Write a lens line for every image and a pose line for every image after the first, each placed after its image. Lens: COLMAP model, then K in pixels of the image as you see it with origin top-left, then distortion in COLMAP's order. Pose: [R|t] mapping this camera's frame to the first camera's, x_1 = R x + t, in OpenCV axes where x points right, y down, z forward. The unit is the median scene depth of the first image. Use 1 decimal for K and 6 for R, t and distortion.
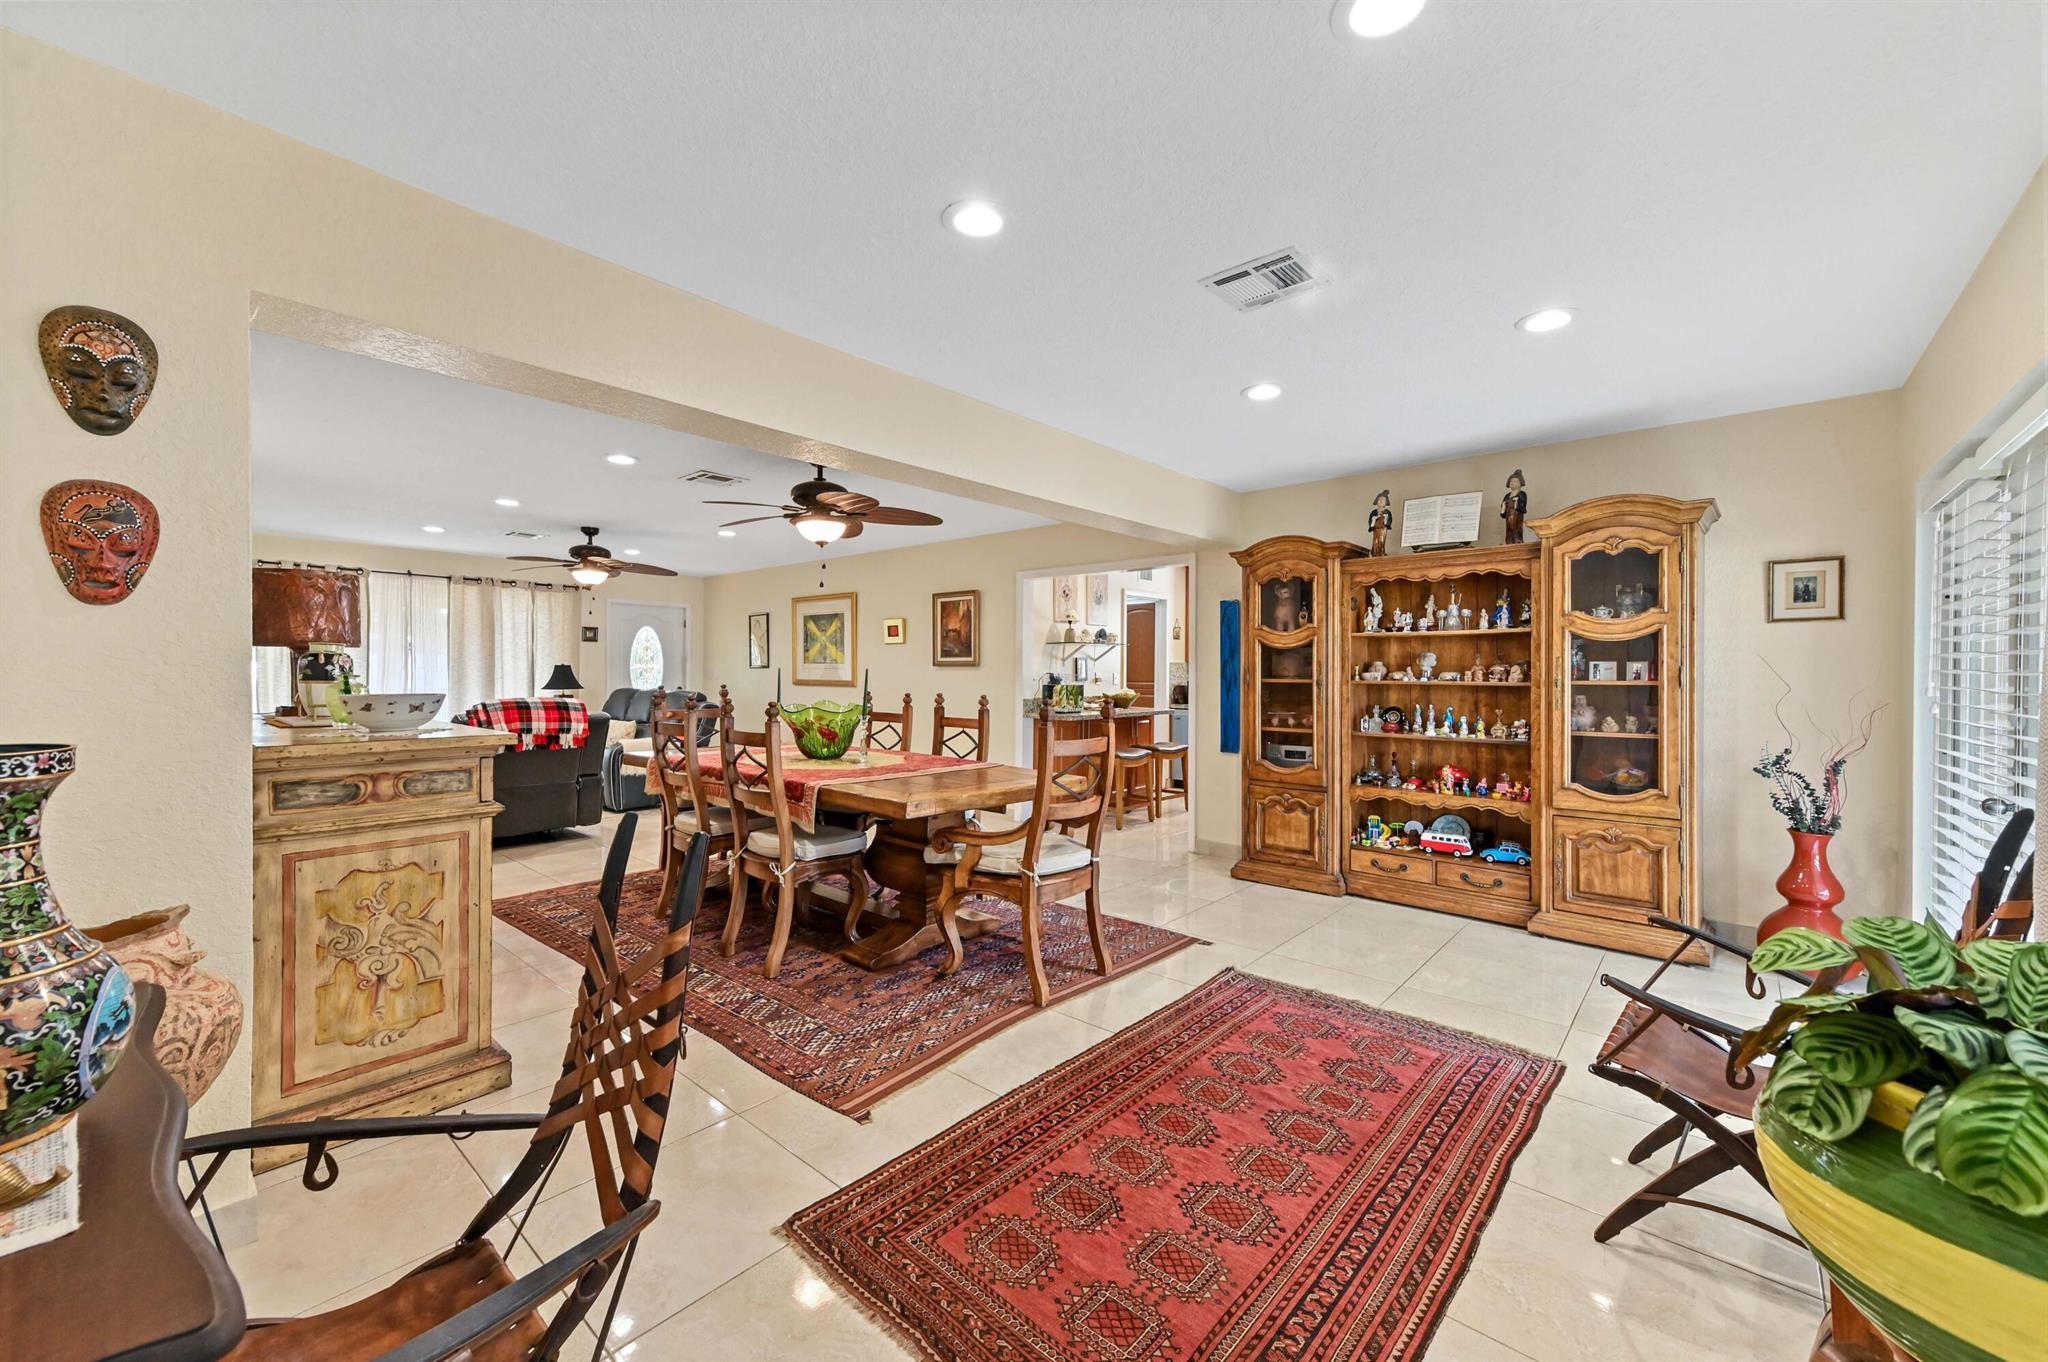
lens RADIAL K [[809.1, 0, 1023.9], [0, 809.1, 664.6], [0, 0, 1]] dist [0.015712, 0.000062]
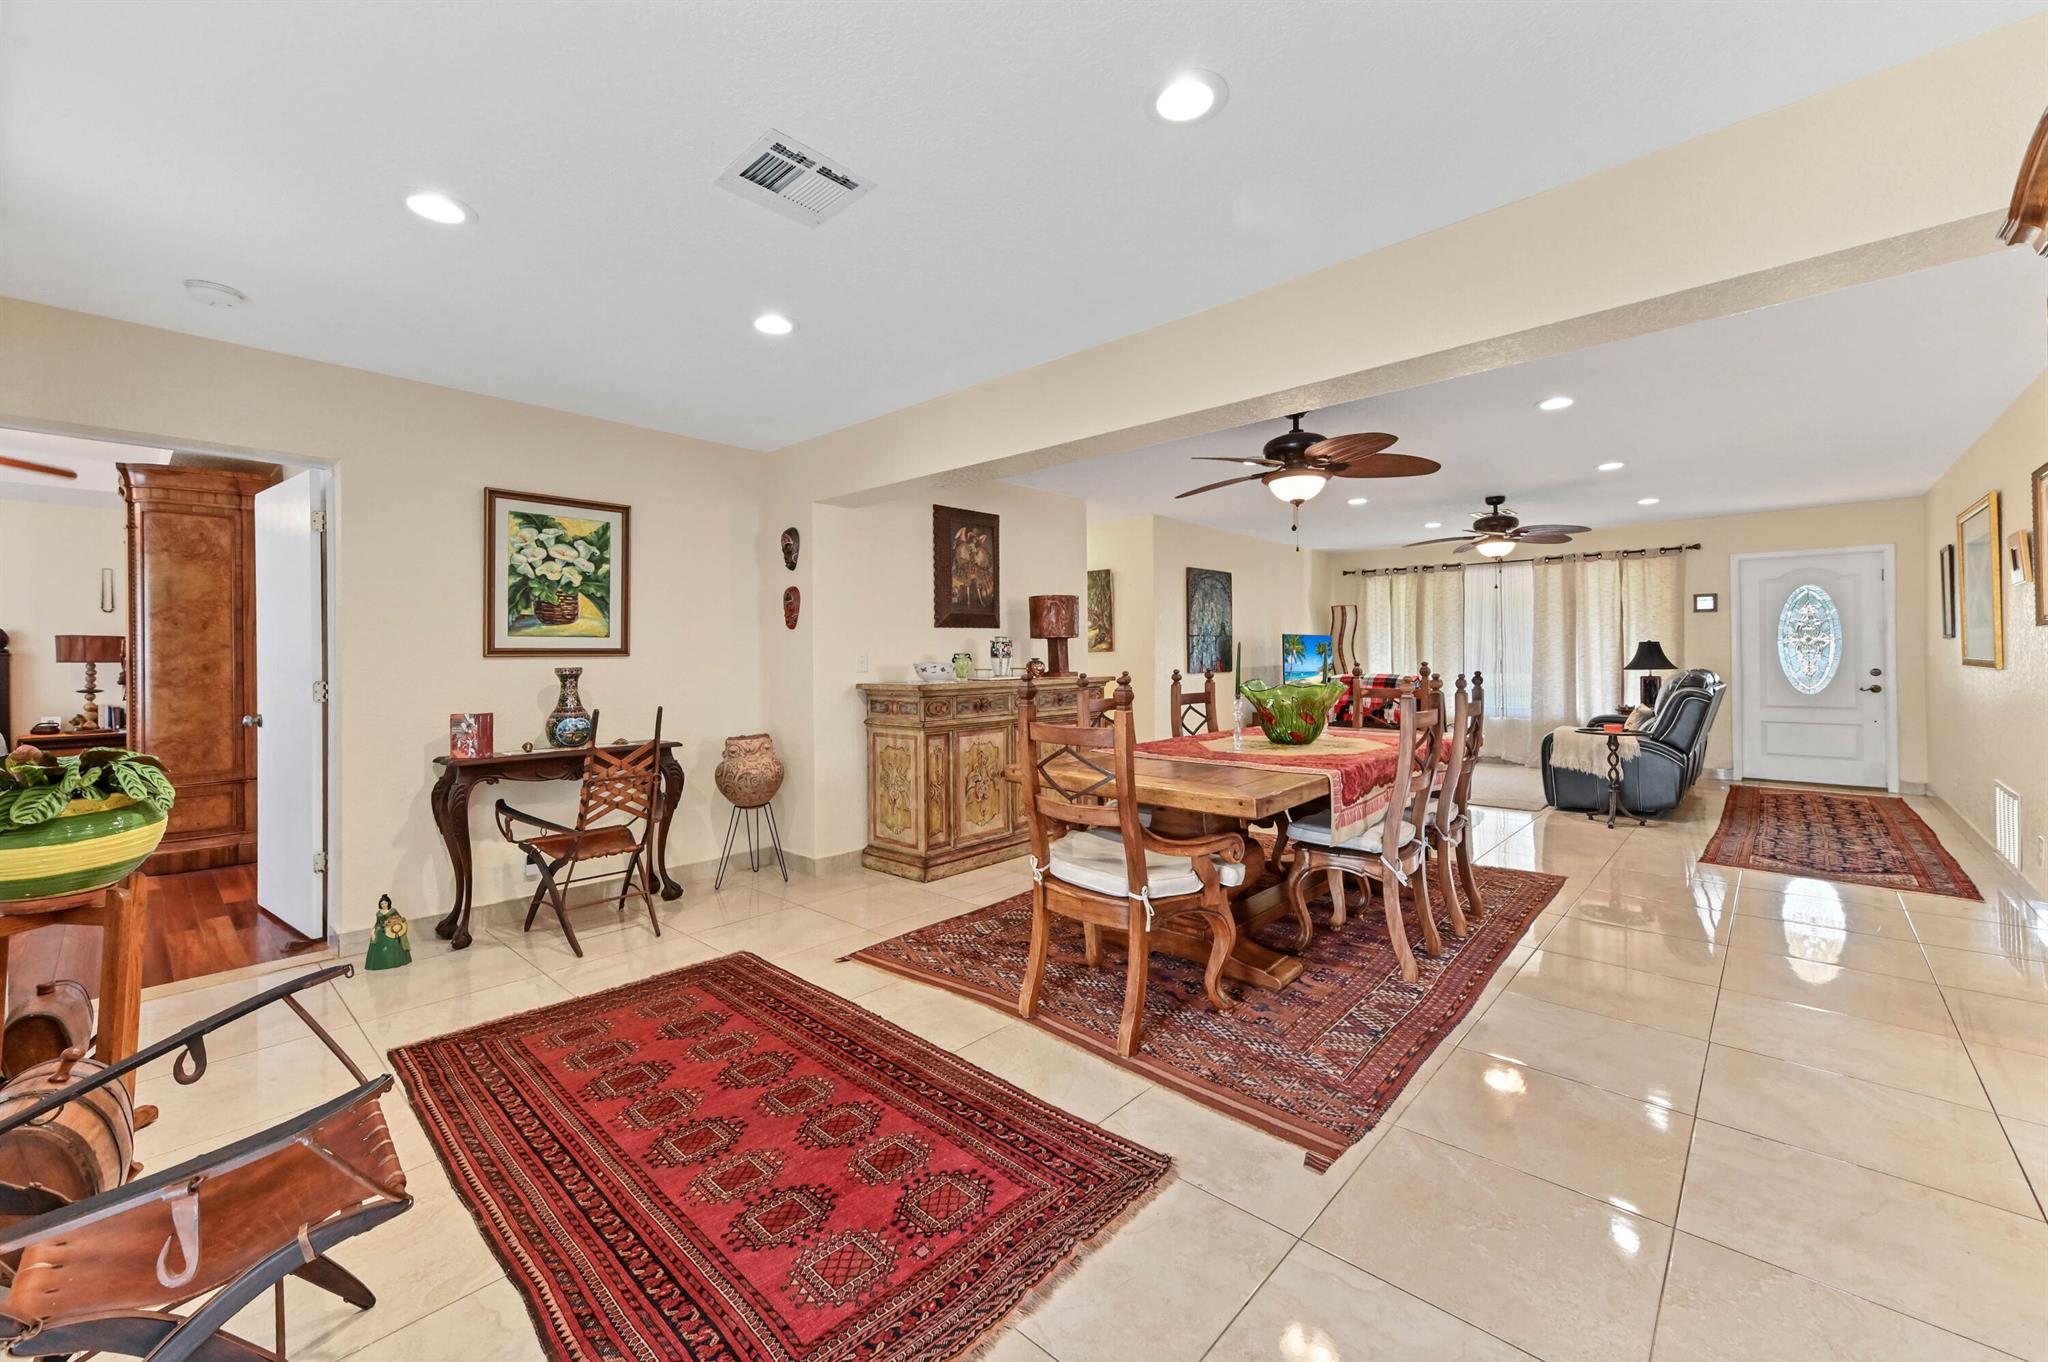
lens RADIAL K [[809.1, 0, 1023.9], [0, 809.1, 664.6], [0, 0, 1]] dist [0.015712, 0.000062]
pose [[-0.027712, 0.006876, -0.999592, 0.646070], [0.015983, 0.999852, 0.006434, 0.017112], [0.999488, -0.015799, -0.027818, 0.722540]]
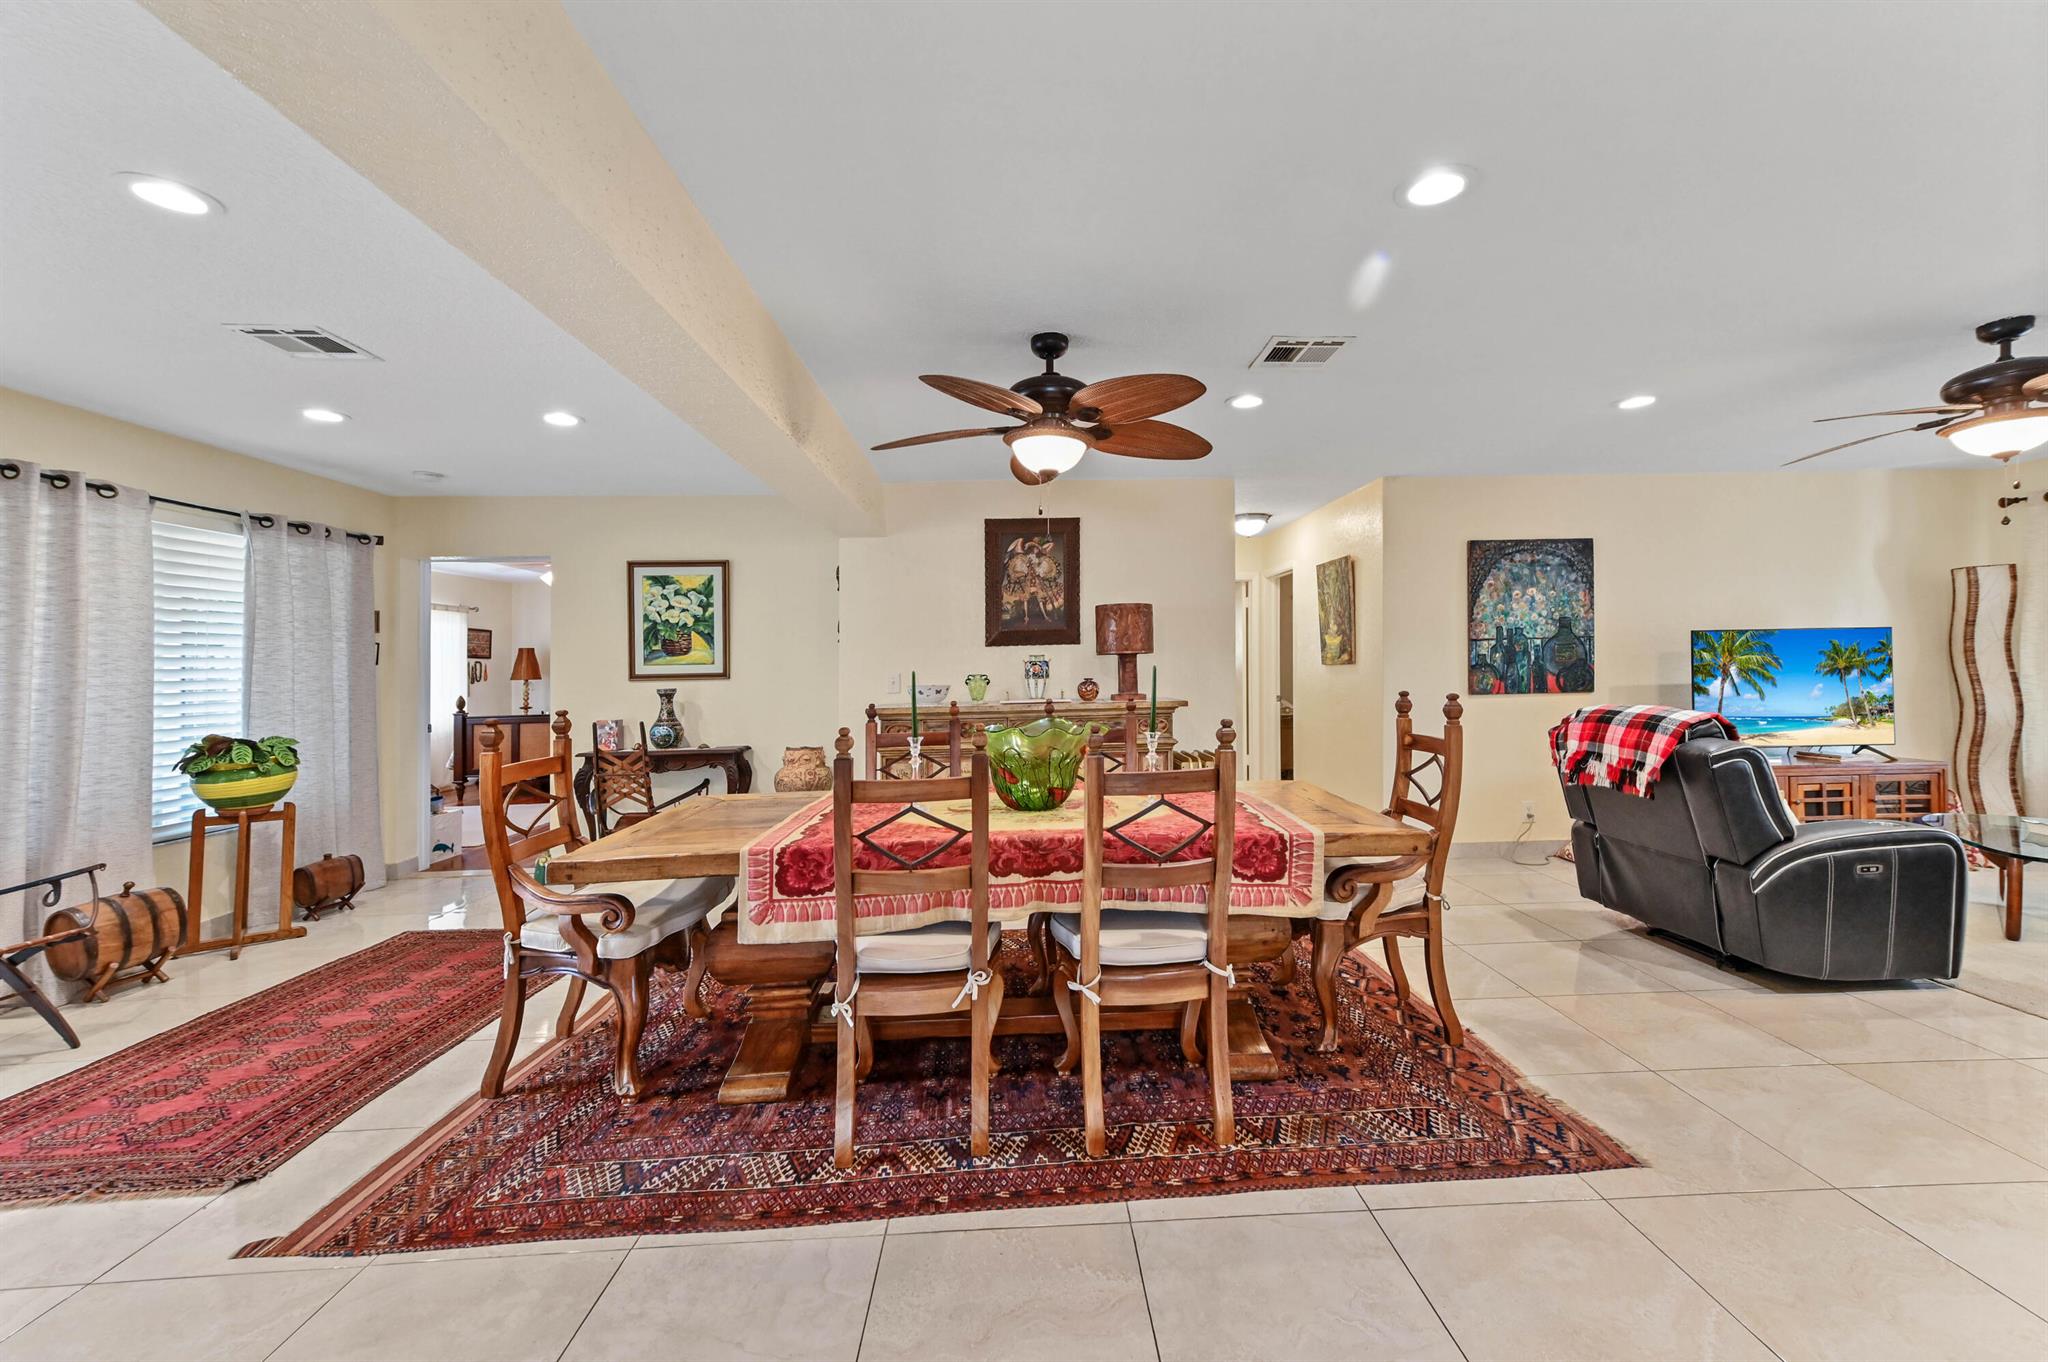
lens RADIAL K [[831.3, 0, 1061.1], [0, 831.3, 651.0], [0, 0, 1]] dist [0.010091, 0.000174]
pose [[-0.718597, -0.005413, -0.695406, 0.199514], [0.021262, 0.999331, -0.029750, 0.011732], [0.695102, -0.036163, -0.718001, 1.477406]]
